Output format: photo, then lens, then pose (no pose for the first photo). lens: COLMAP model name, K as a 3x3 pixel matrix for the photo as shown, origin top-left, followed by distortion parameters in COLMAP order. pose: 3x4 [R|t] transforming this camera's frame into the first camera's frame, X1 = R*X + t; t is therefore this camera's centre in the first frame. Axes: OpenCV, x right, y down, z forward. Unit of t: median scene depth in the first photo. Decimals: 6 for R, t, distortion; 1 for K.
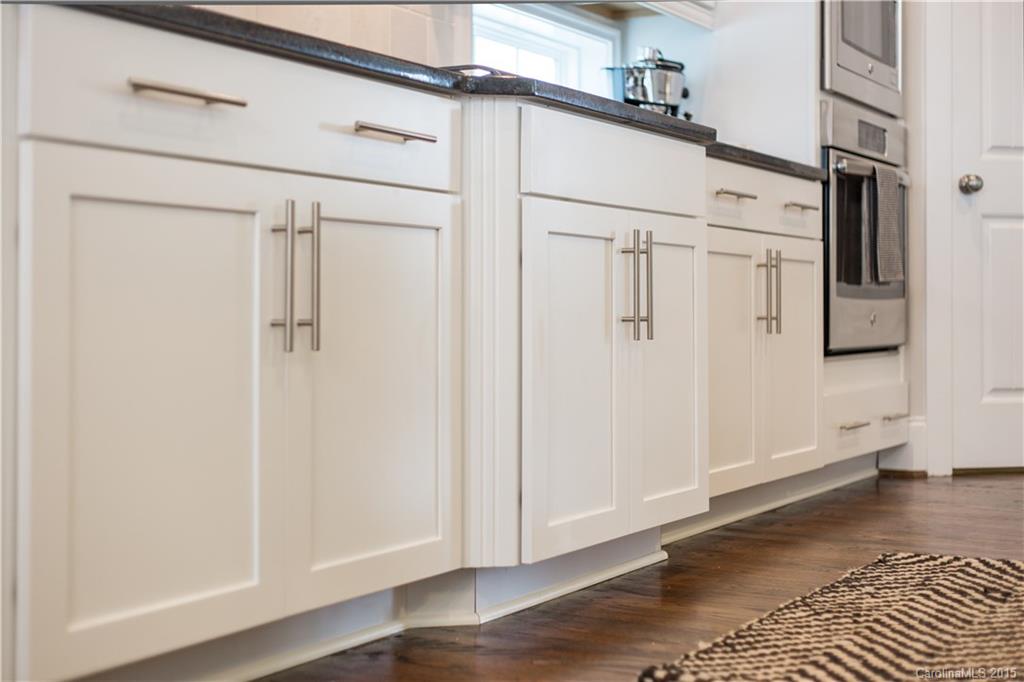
lens RADIAL K [[1494.1, 0, 513.8], [0, 1494.1, 278.4], [0, 0, 1]] dist [-0.021217, 0.003464]
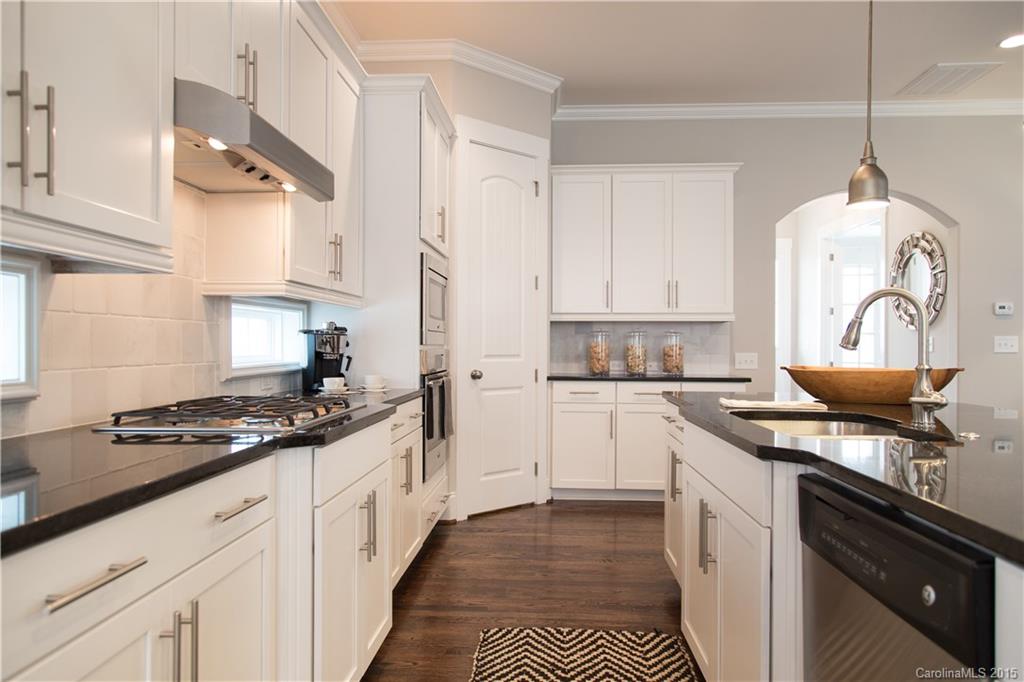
lens RADIAL K [[678.6, 0, 512.0], [0, 678.6, 341.0], [0, 0, 1]] dist [0.005376, -0.000478]
pose [[0.894254, 0.002447, 0.447552, -0.077115], [-0.009798, 0.999852, 0.014110, -0.146526], [-0.447452, -0.017003, 0.894146, 0.180435]]
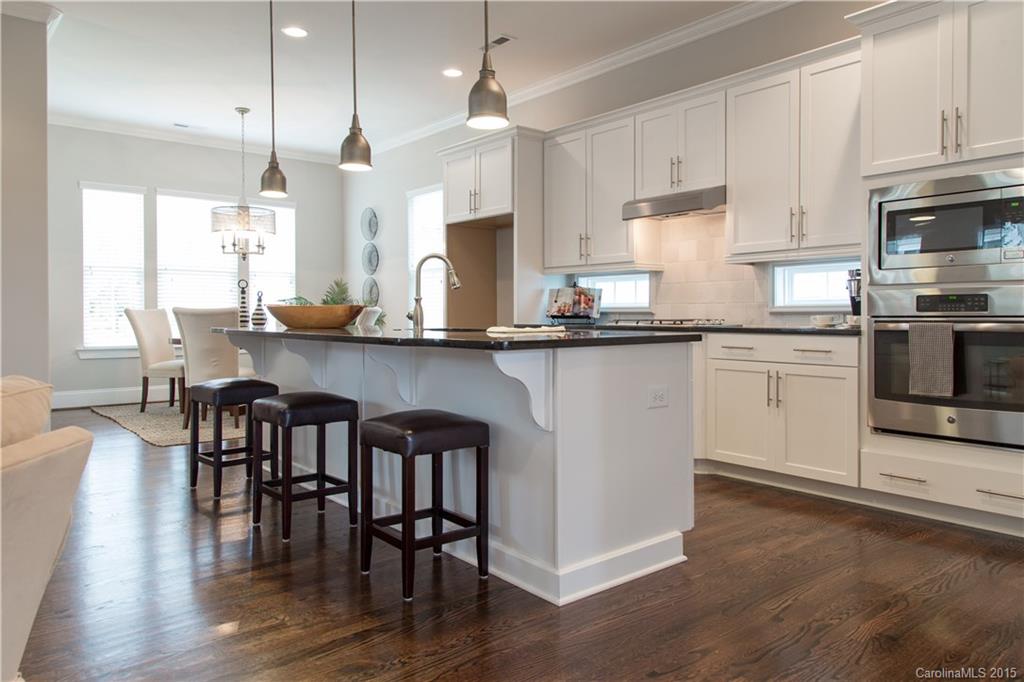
lens RADIAL K [[678.6, 0, 512.0], [0, 678.6, 341.0], [0, 0, 1]] dist [0.005376, -0.000478]
pose [[-0.359388, 0.033031, -0.932604, 1.164958], [0.016527, 0.999442, 0.029029, -0.090686], [0.933042, -0.004980, -0.359733, 0.901812]]
